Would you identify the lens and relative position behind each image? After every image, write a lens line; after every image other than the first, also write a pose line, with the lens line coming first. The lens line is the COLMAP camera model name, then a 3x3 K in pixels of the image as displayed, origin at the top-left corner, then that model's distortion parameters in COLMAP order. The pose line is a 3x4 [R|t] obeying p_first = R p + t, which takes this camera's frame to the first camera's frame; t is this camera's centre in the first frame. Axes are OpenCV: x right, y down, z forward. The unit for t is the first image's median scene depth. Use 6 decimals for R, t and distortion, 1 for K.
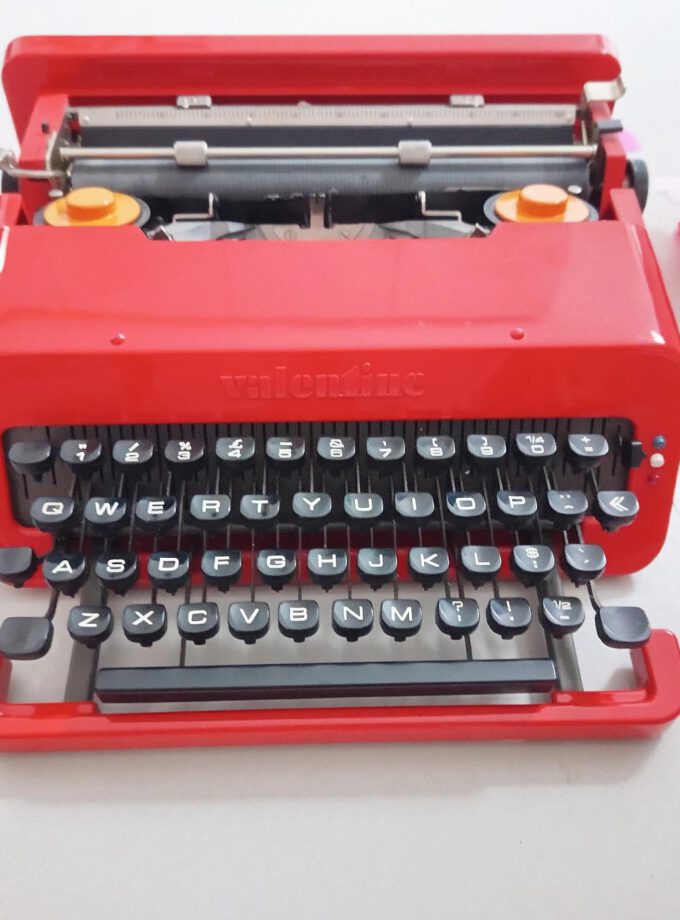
lens RADIAL K [[926.4, 0, 337.0], [0, 926.4, 456.9], [0, 0, 1]] dist [0.019562, -0.004157]
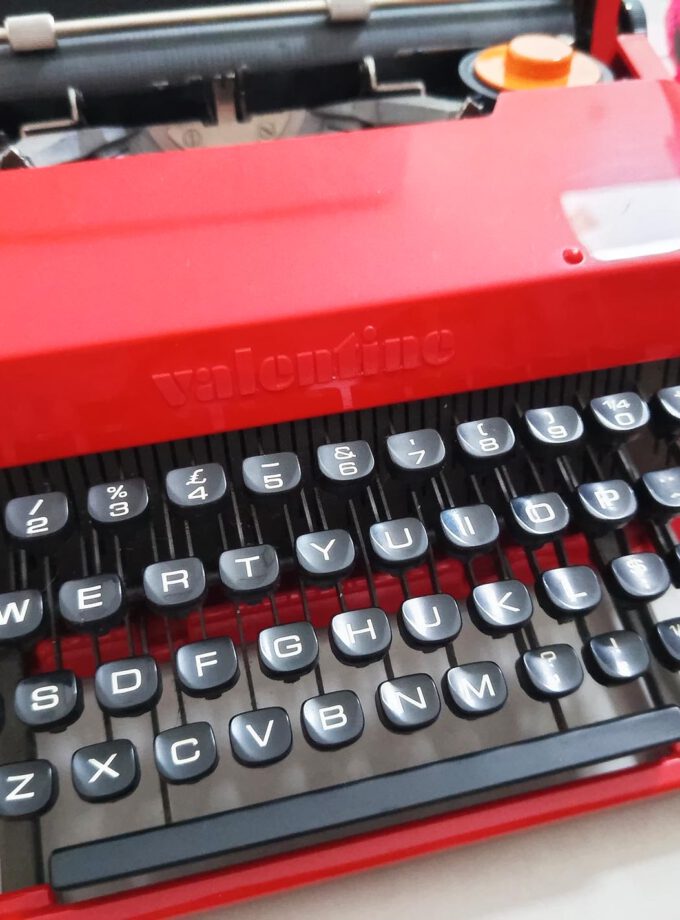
lens RADIAL K [[902.9, 0, 340.0], [0, 902.9, 460.0], [0, 0, 1]] dist [0.007306, -0.115361]
pose [[0.977595, -0.150857, 0.146797, -0.097919], [0.130326, 0.981440, 0.140677, -0.099622], [-0.165295, -0.118394, 0.979112, 0.348606]]
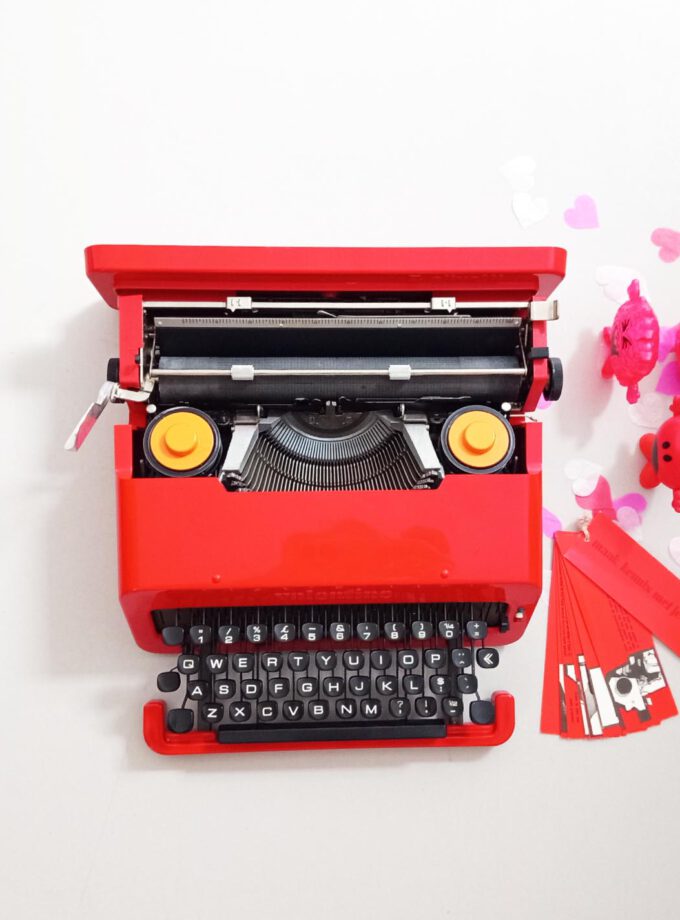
lens RADIAL K [[902.9, 0, 340.0], [0, 902.9, 460.0], [0, 0, 1]] dist [0.007306, -0.115361]
pose [[0.999351, 0.015291, 0.032613, -0.062044], [-0.030012, 0.854144, 0.519170, -1.186410], [-0.019918, -0.519812, 0.854049, -0.332763]]
